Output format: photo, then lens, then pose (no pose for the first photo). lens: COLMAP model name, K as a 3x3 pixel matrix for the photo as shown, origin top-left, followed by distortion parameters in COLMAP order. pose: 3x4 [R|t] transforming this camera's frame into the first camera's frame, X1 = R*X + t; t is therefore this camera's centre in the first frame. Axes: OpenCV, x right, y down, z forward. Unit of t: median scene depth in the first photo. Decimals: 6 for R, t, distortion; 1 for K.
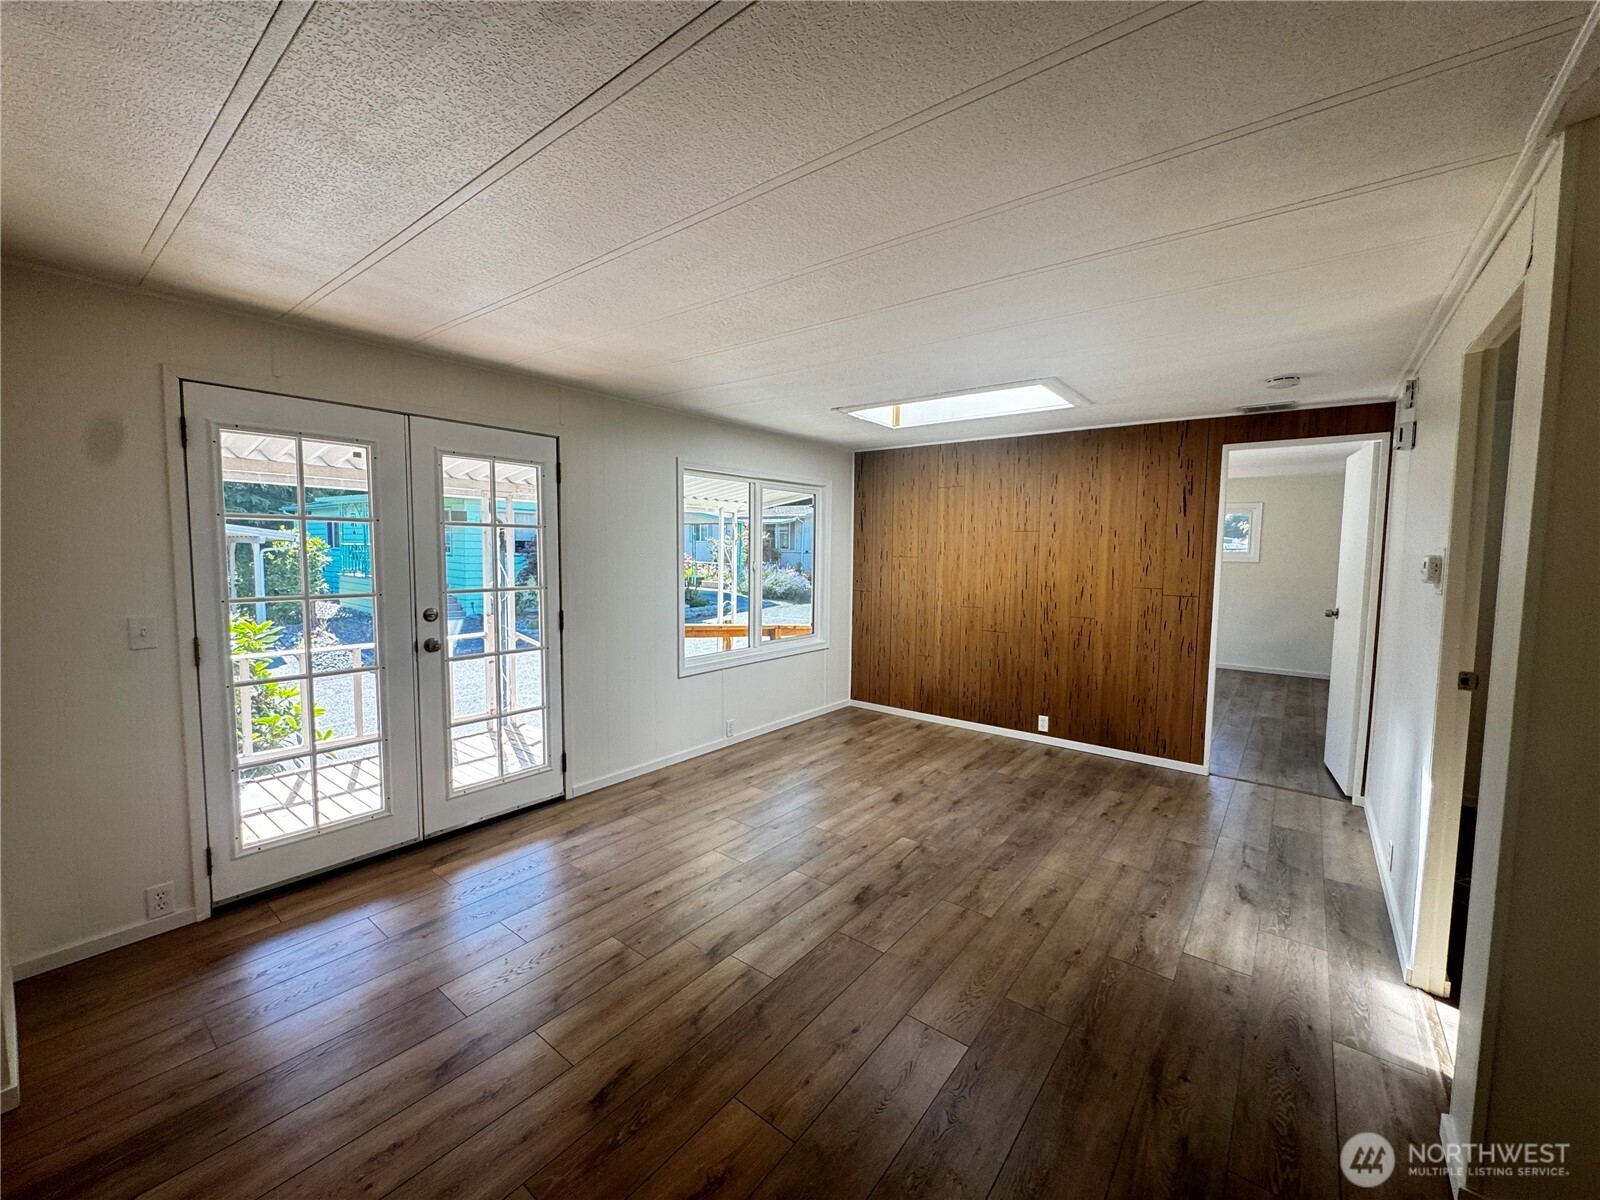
lens RADIAL K [[640.3, 0, 801.2], [0, 640.3, 596.0], [0, 0, 1]] dist [0.000110, -0.000598]
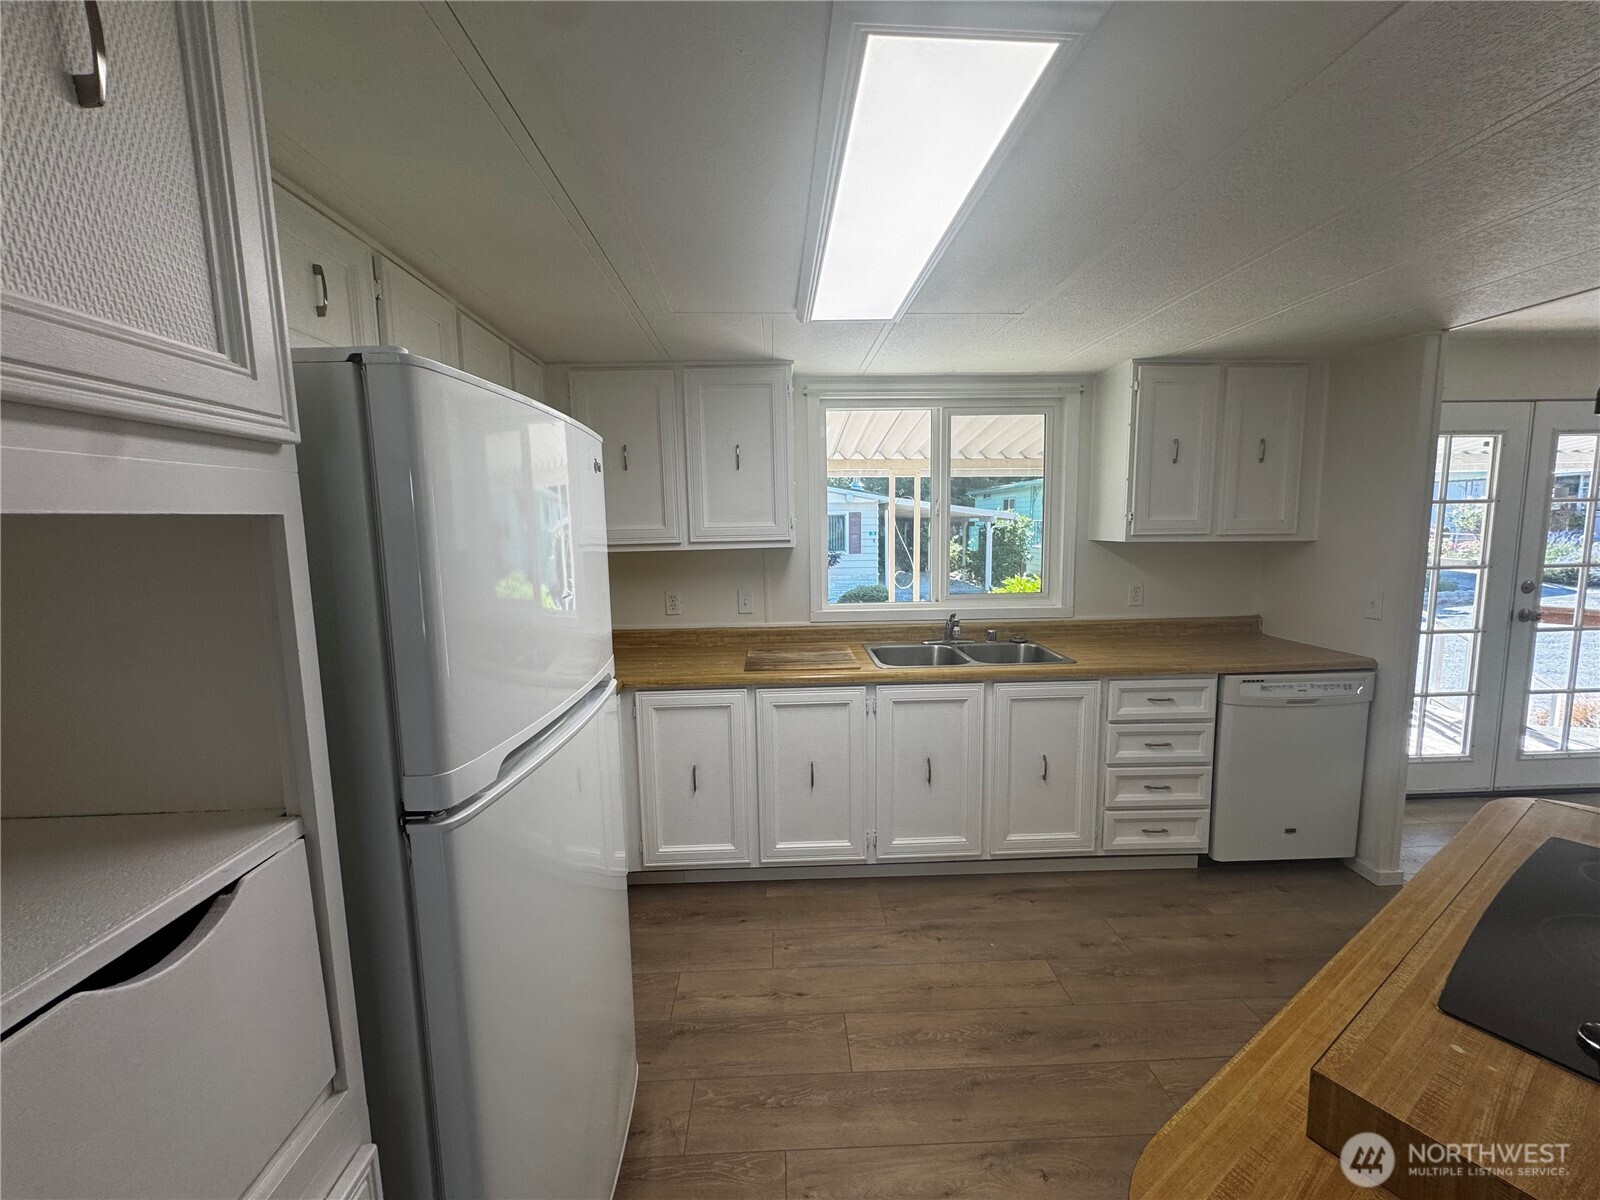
lens RADIAL K [[640.3, 0, 800.4], [0, 640.3, 595.9], [0, 0, 1]] dist [0.000110, -0.000598]
pose [[0.648795, 0.064722, -0.758205, -0.411879], [-0.032445, 0.997823, 0.057413, 0.016516], [0.760271, -0.012649, 0.649483, -0.459322]]
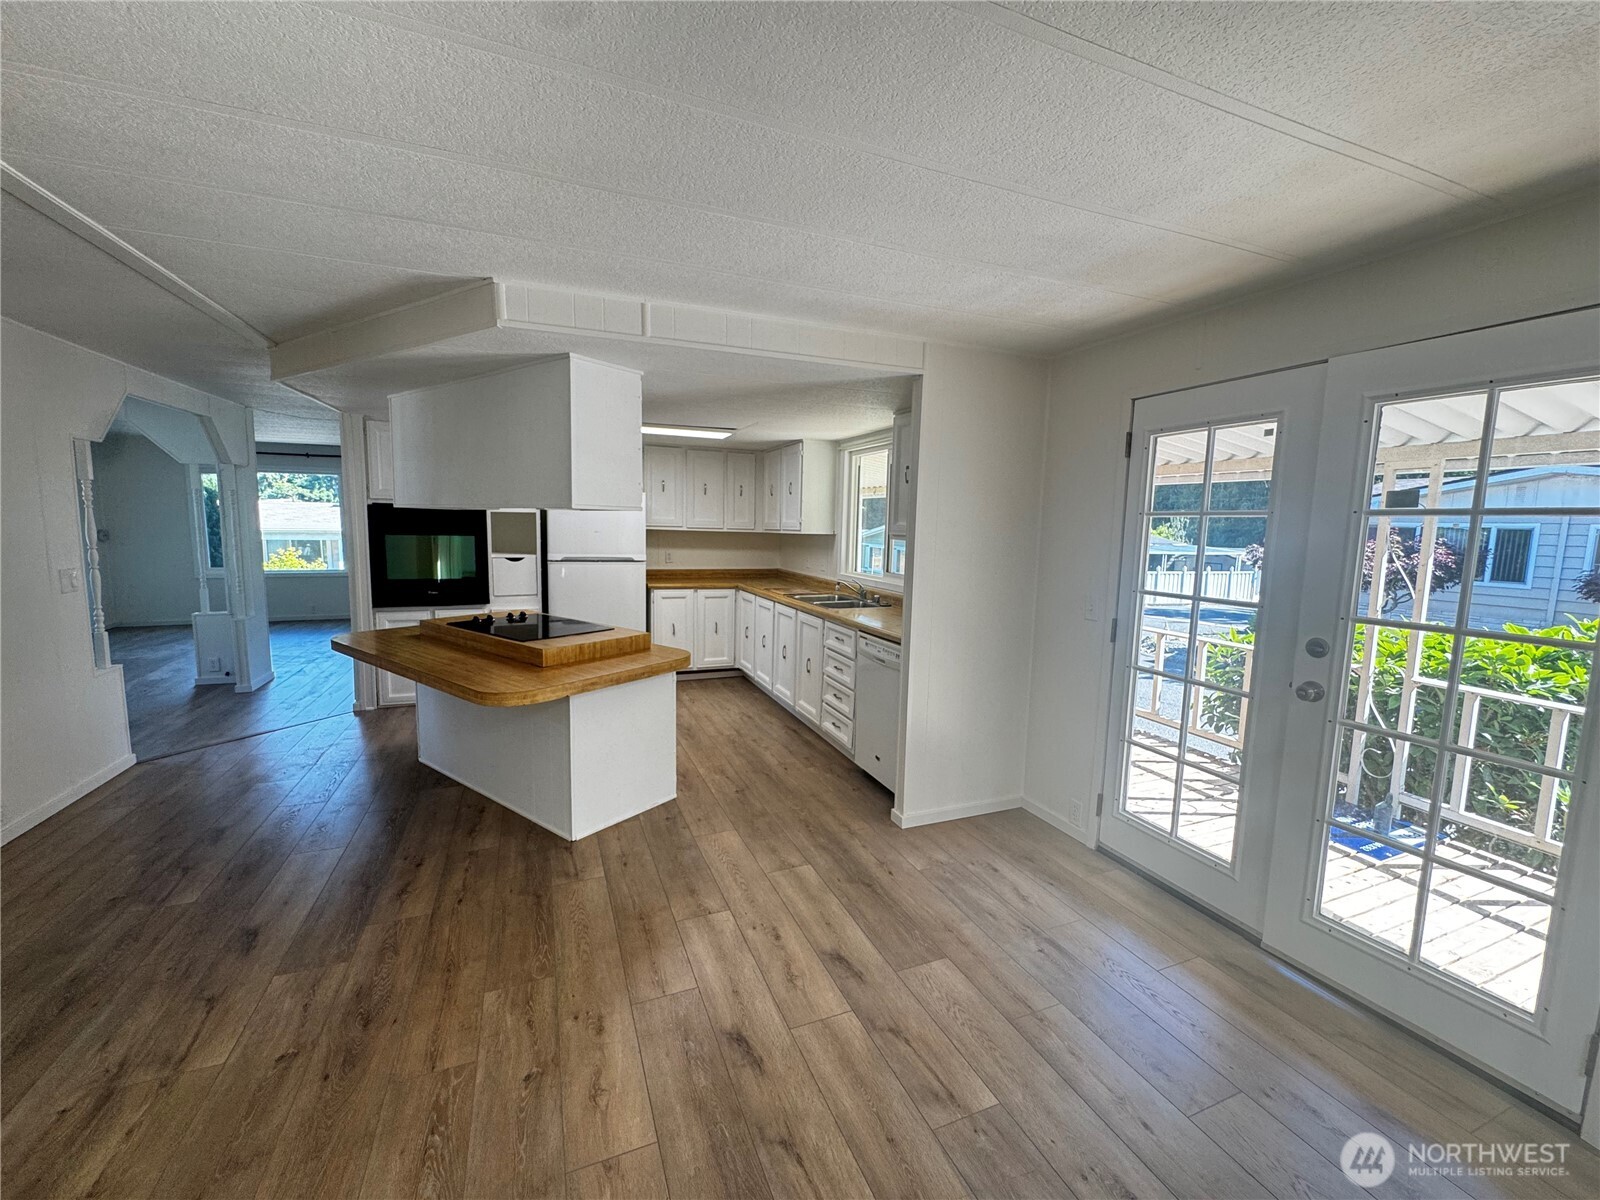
lens RADIAL K [[640.3, 0, 798.9], [0, 640.3, 596.4], [0, 0, 1]] dist [0.000110, -0.000598]
pose [[-0.491399, 0.075112, -0.867690, 0.216240], [-0.092817, 0.986084, 0.137926, -0.049478], [0.865975, 0.148313, -0.477589, 0.615442]]
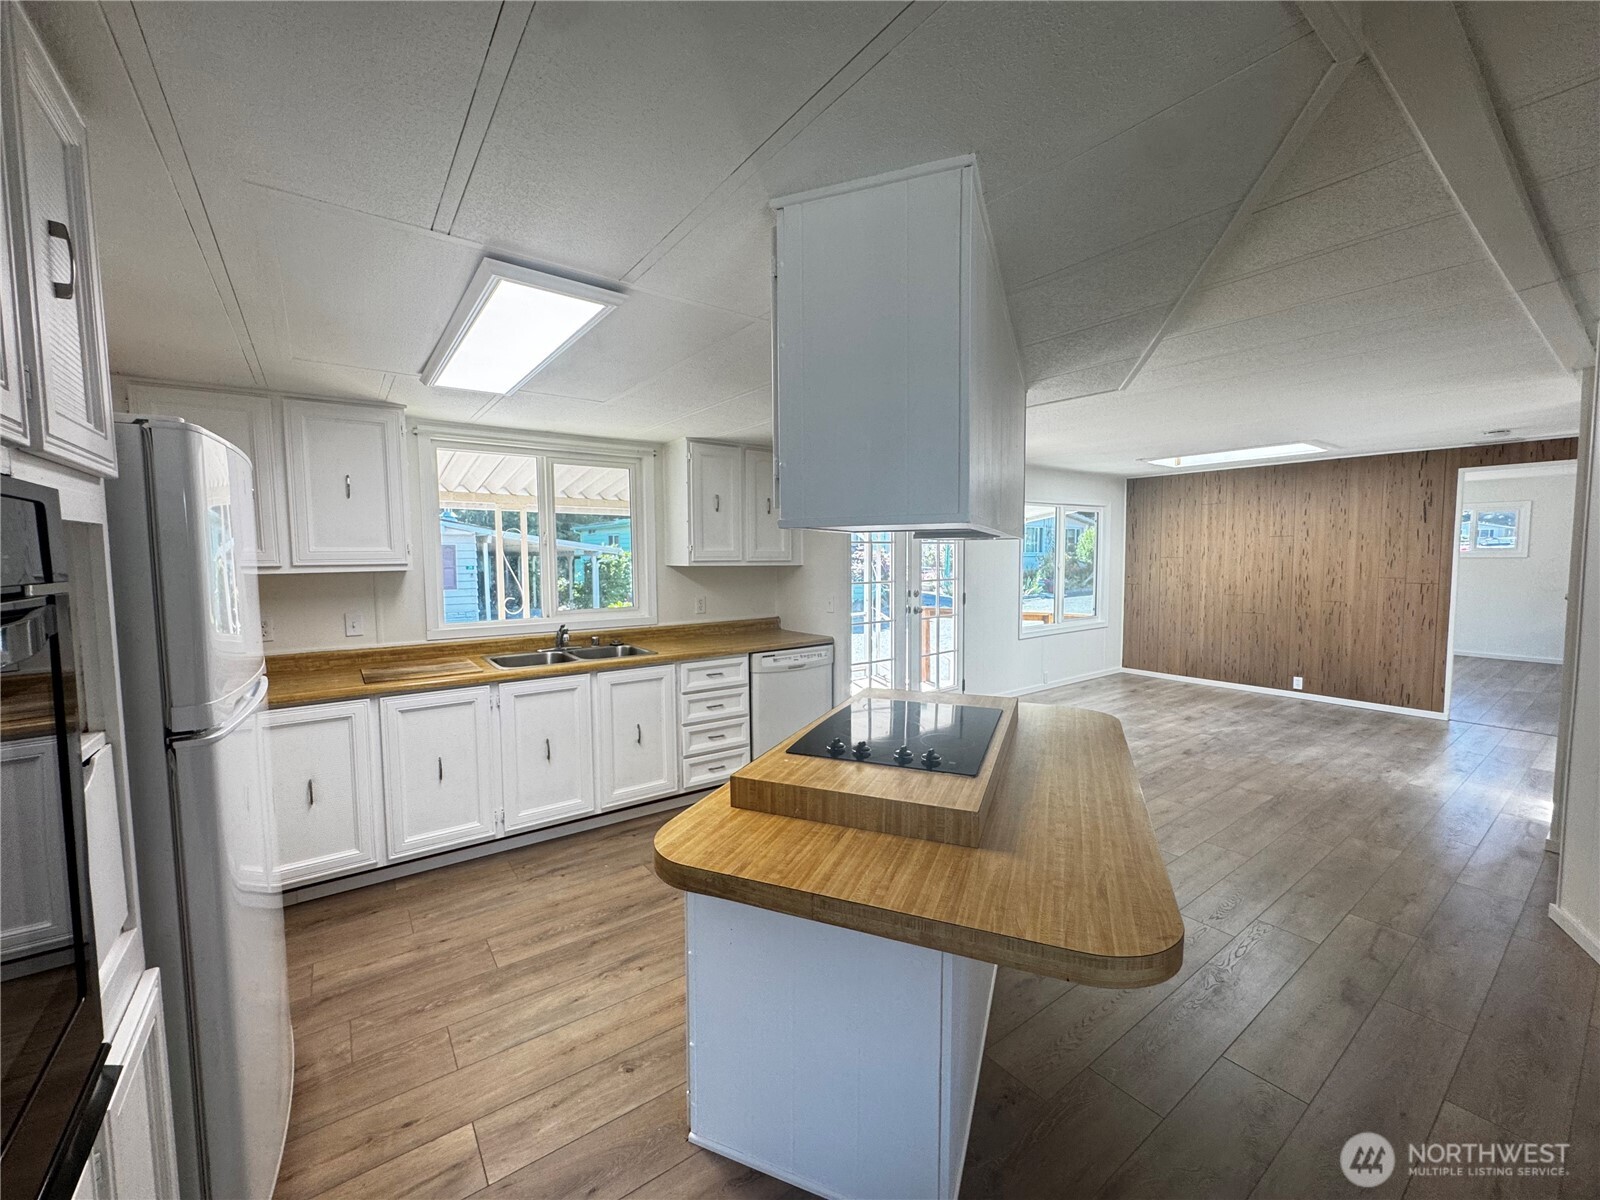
lens RADIAL K [[640.3, 0, 801.2], [0, 640.3, 597.3], [0, 0, 1]] dist [0.000110, -0.000598]
pose [[0.963699, -0.000607, -0.266989, -0.293002], [-0.001245, 0.999976, -0.006764, 0.040063], [0.266987, 0.006851, 0.963676, -0.623660]]
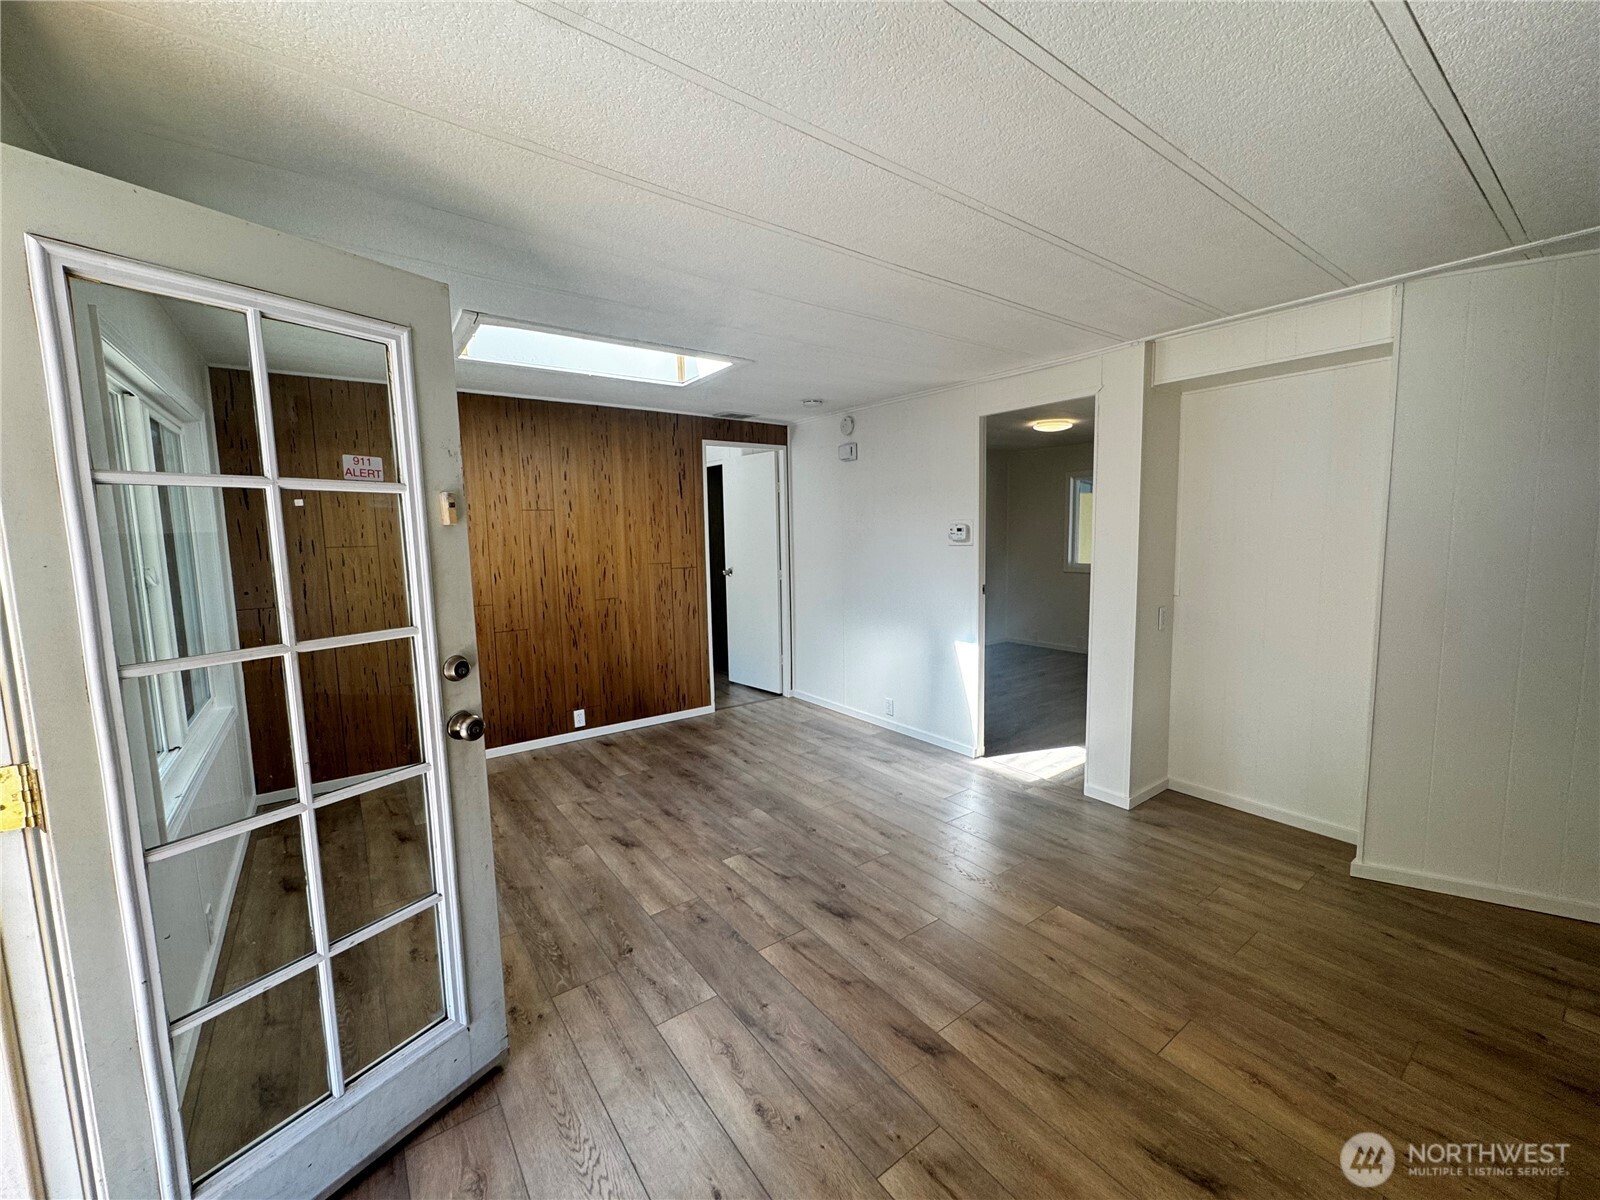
lens RADIAL K [[640.3, 0, 799.5], [0, 640.3, 595.9], [0, 0, 1]] dist [0.000110, -0.000598]
pose [[0.262008, -0.116249, 0.958038, -0.477142], [0.093163, 0.991129, 0.094786, -0.041033], [-0.960558, 0.064419, 0.270514, 0.506467]]
